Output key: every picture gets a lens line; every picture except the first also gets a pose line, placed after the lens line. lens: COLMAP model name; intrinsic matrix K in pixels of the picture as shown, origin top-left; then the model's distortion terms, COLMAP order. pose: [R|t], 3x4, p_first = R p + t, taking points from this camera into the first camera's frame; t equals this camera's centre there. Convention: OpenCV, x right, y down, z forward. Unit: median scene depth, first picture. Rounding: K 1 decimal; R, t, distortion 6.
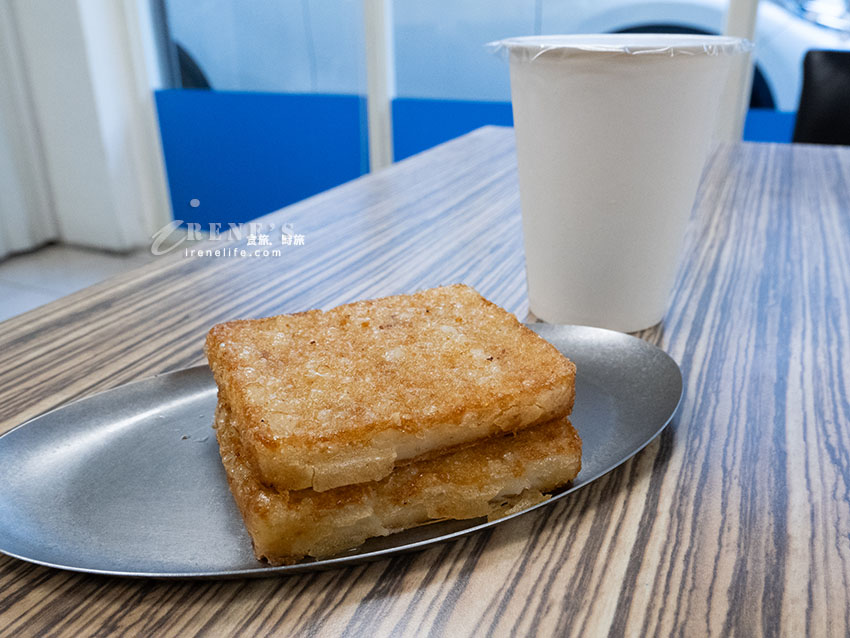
lens RADIAL K [[715.0, 0, 425.0], [0, 715.0, 319.0], [0, 0, 1]] dist [-0.005145, -0.001951]
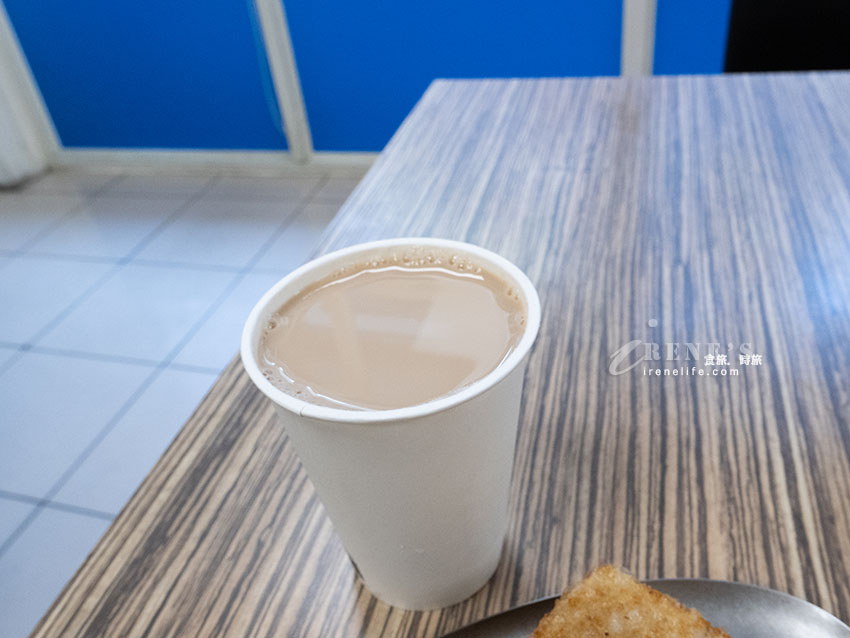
lens RADIAL K [[712.6, 0, 425.0], [0, 712.6, 319.0], [0, 0, 1]] dist [-0.000507, 0.000724]
pose [[0.978921, -0.186928, 0.082285, -0.130523], [0.165645, 0.962343, 0.215538, -0.399535], [-0.119477, -0.197365, 0.973022, 0.120865]]
